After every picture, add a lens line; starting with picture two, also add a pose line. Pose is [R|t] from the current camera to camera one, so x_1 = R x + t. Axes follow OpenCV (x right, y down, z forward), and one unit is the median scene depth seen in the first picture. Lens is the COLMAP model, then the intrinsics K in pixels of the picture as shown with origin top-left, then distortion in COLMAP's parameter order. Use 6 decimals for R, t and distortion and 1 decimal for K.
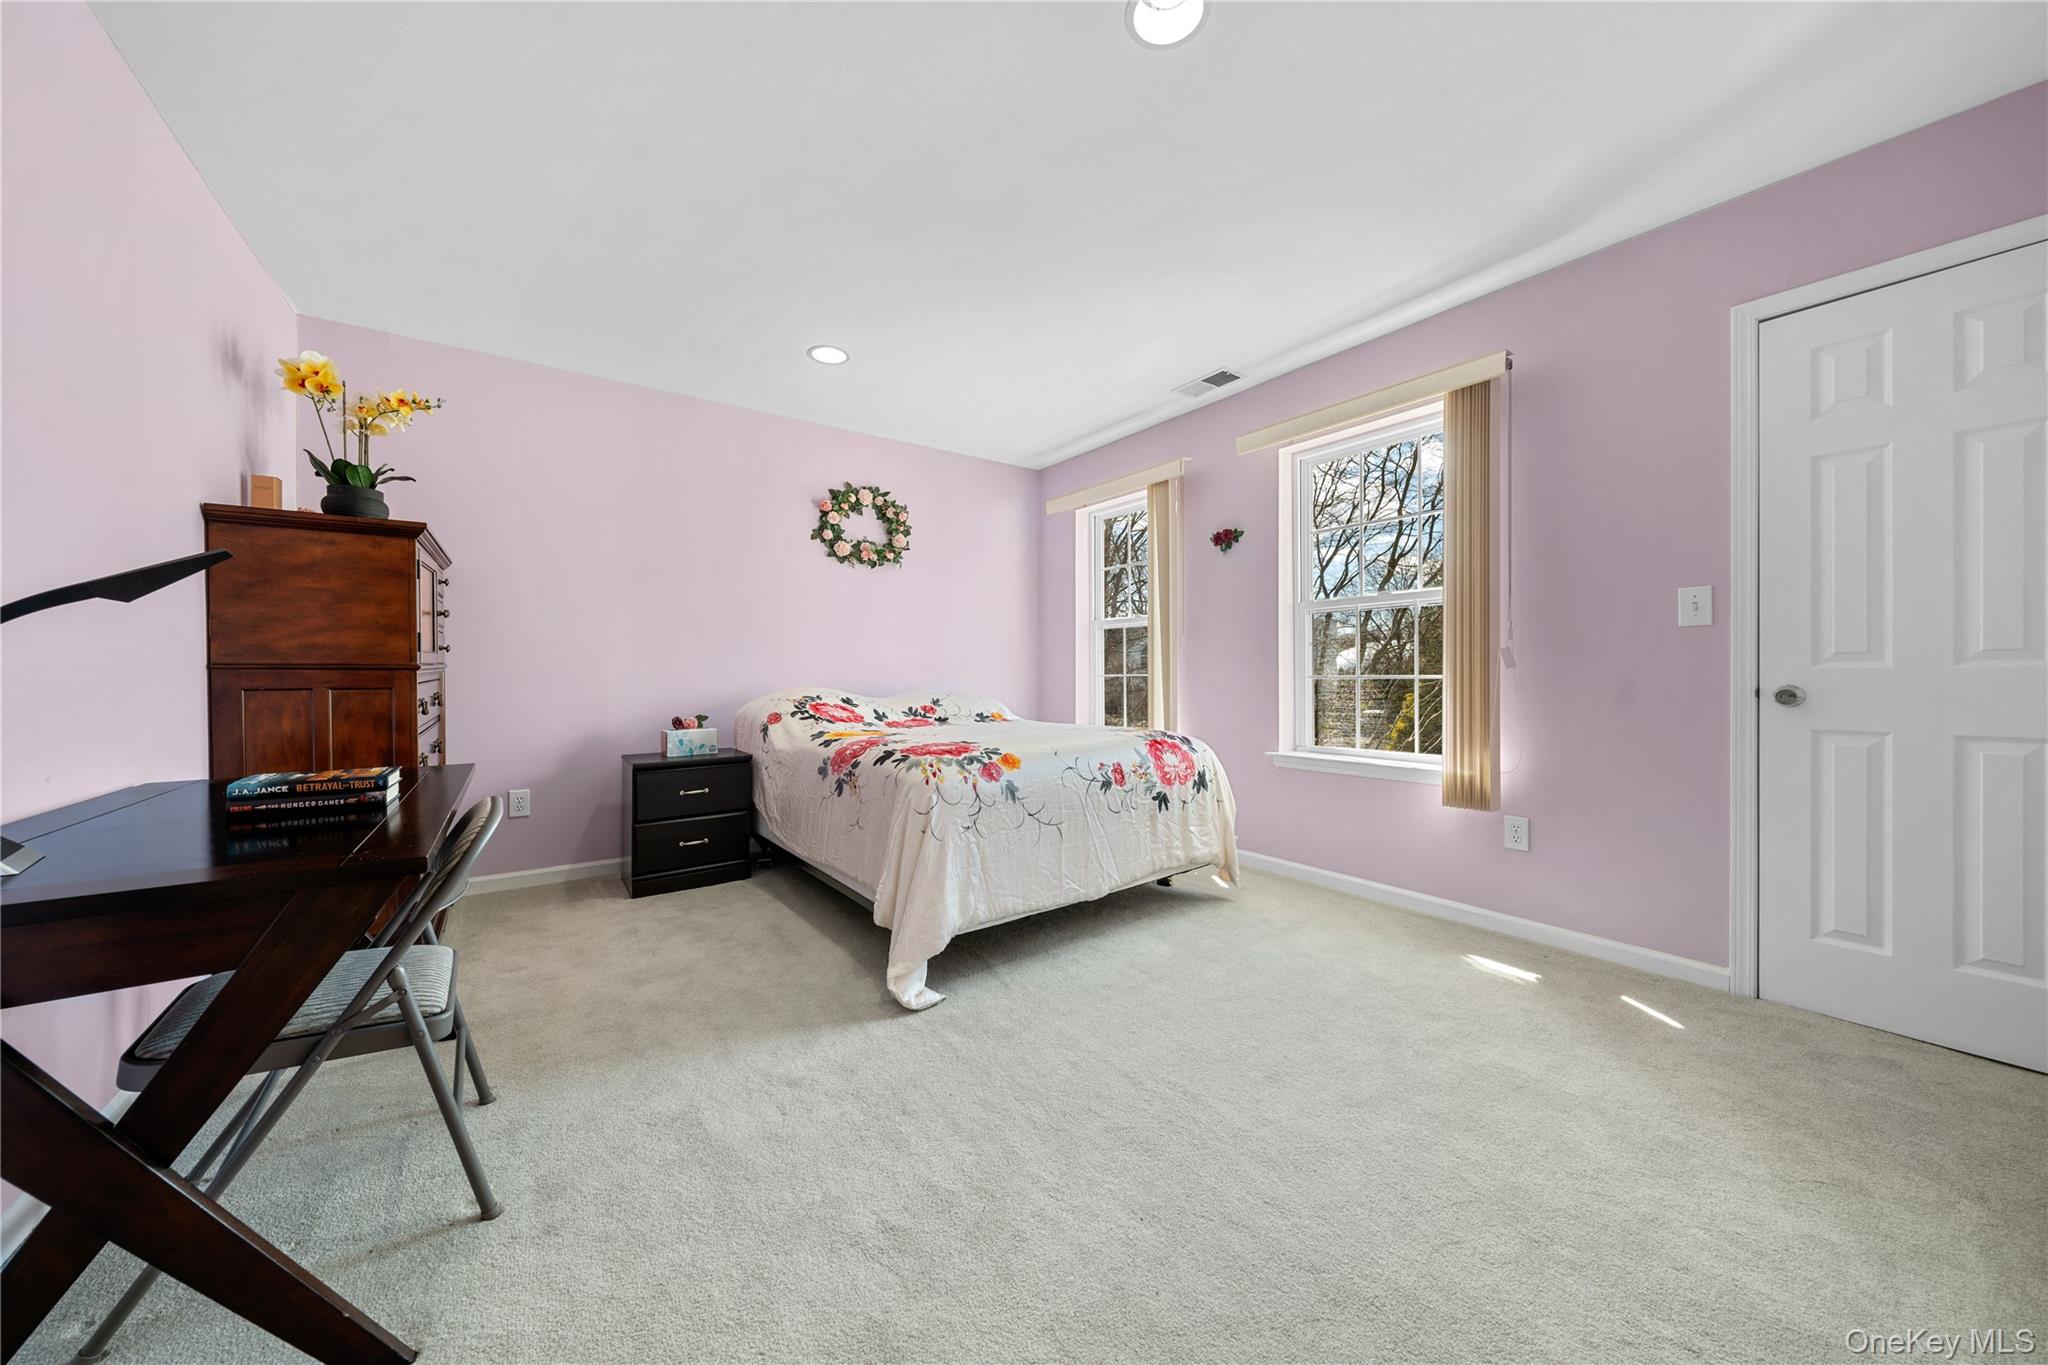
lens RADIAL K [[695.6, 0, 1029.0], [0, 695.6, 678.2], [0, 0, 1]] dist [-0.000118, -0.000001]
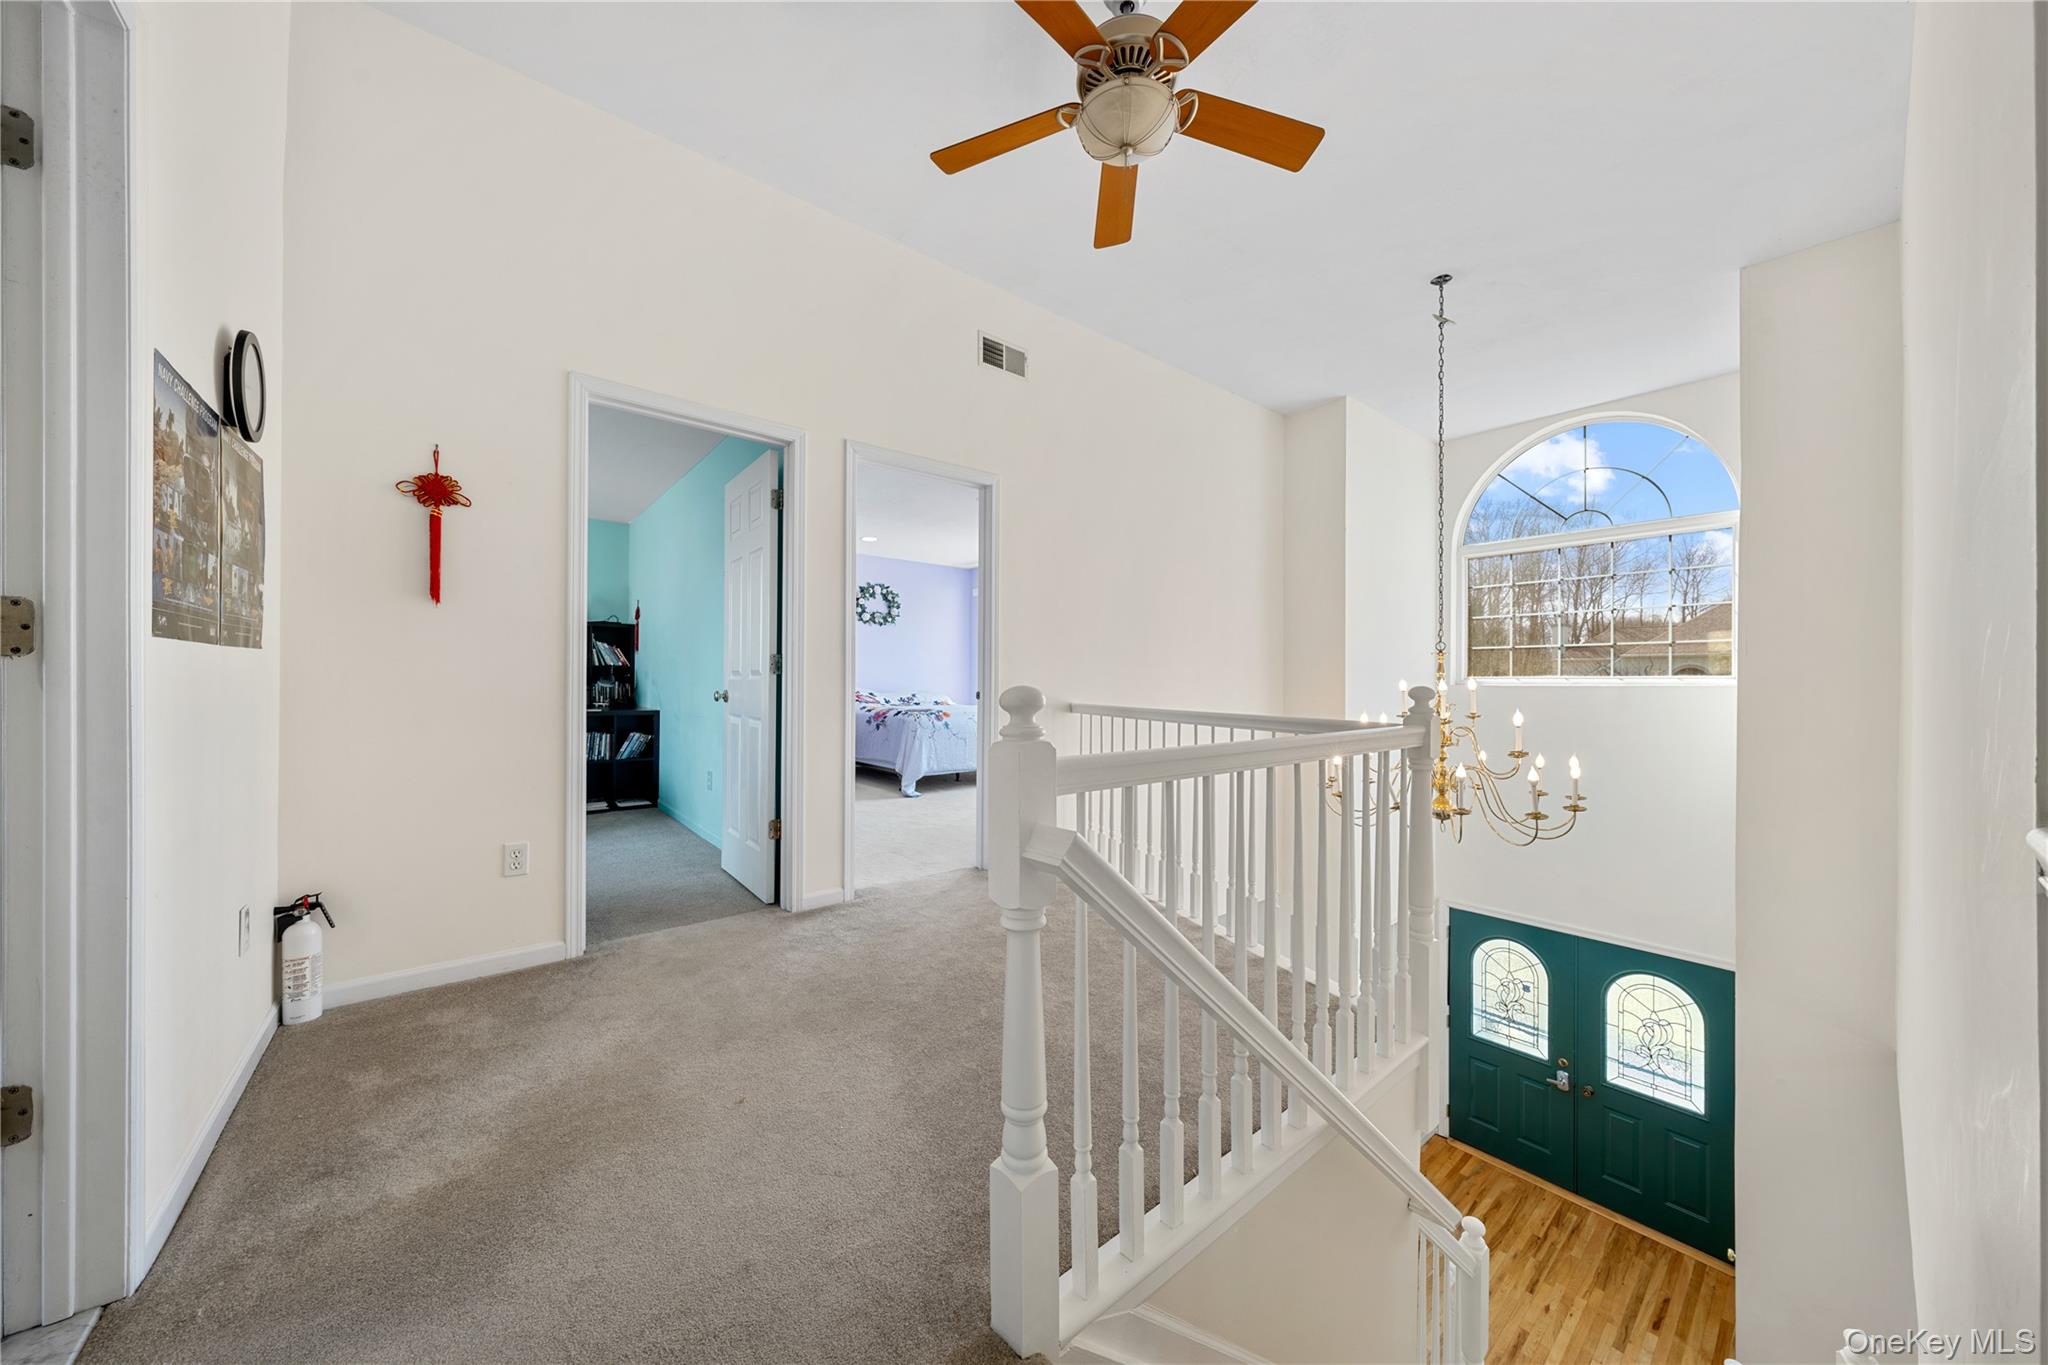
lens RADIAL K [[692.5, 0, 1020.3], [0, 692.5, 682.3], [0, 0, 1]] dist [0.000166, 0.000055]
pose [[0.998902, 0.008040, 0.046154, 0.083526], [-0.007752, 0.999949, -0.006422, 0.007709], [-0.046203, 0.006058, 0.998914, -1.043898]]
